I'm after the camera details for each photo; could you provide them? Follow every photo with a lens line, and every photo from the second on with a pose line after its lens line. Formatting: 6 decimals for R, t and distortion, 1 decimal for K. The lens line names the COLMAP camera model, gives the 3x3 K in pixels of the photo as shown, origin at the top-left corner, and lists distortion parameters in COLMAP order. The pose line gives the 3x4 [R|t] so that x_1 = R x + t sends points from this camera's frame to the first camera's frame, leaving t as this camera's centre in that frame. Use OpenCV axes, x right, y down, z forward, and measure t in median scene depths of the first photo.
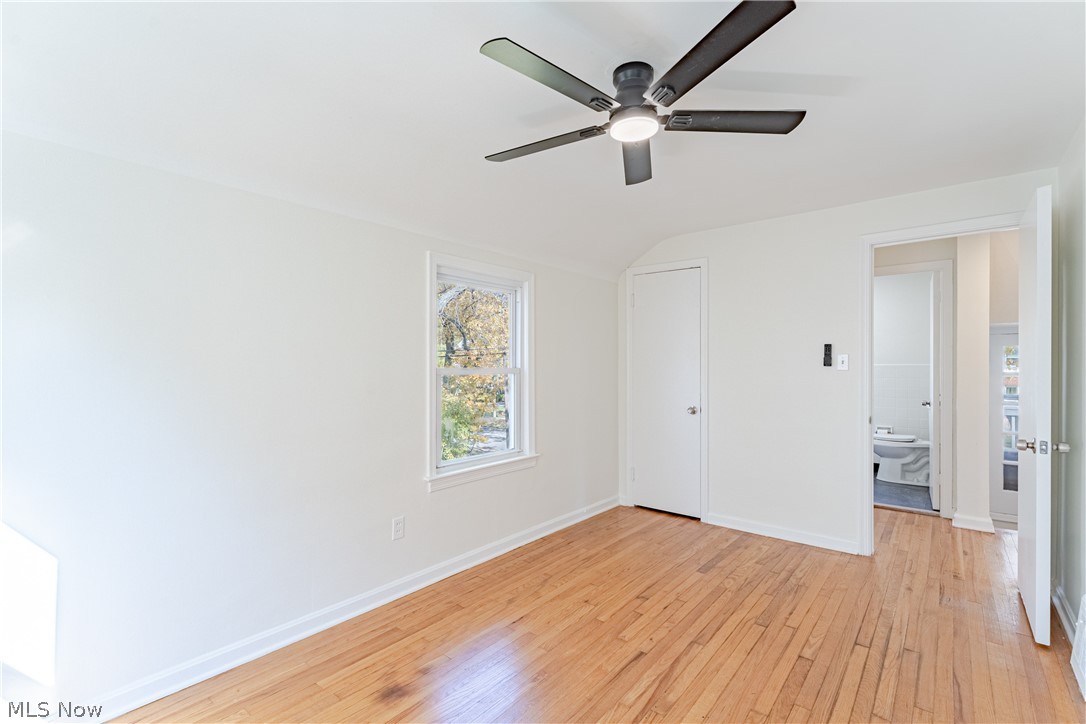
lens RADIAL K [[494.3, 0, 540.4], [0, 494.3, 362.3], [0, 0, 1]] dist [-0.000762, -0.000545]
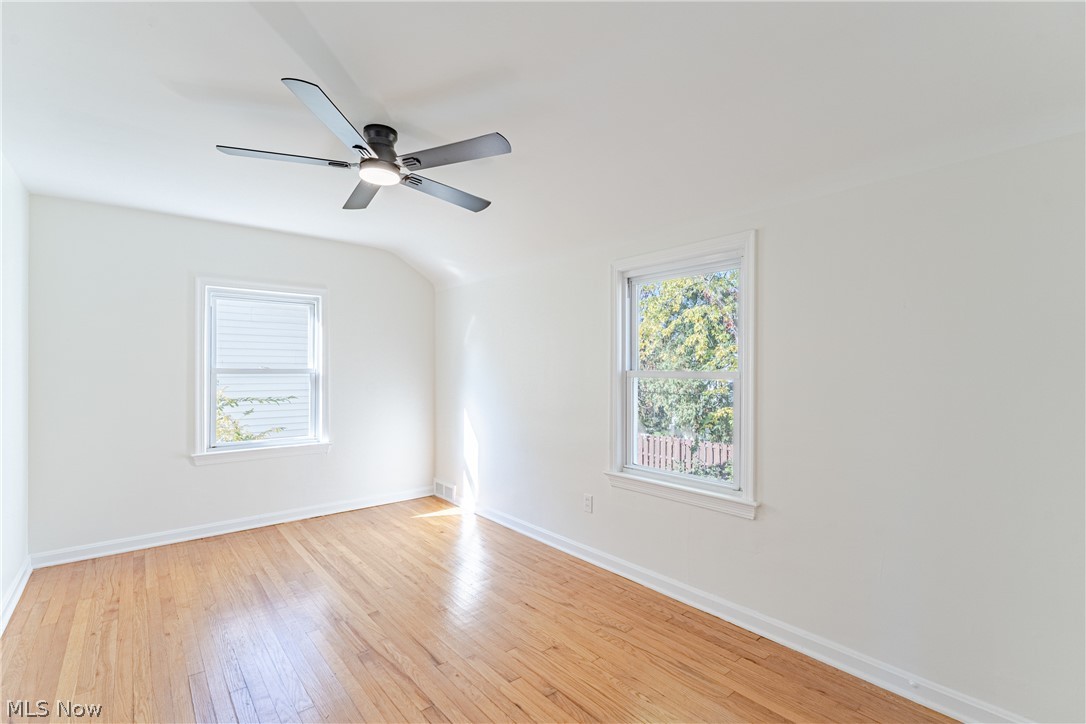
lens RADIAL K [[474.6, 0, 533.4], [0, 474.6, 368.4], [0, 0, 1]] dist [-0.018606, -0.000365]
pose [[-0.183385, -0.004470, -0.983031, 0.781230], [0.001450, 0.999987, -0.004817, 0.015149], [0.983040, -0.002309, -0.183376, 0.983870]]
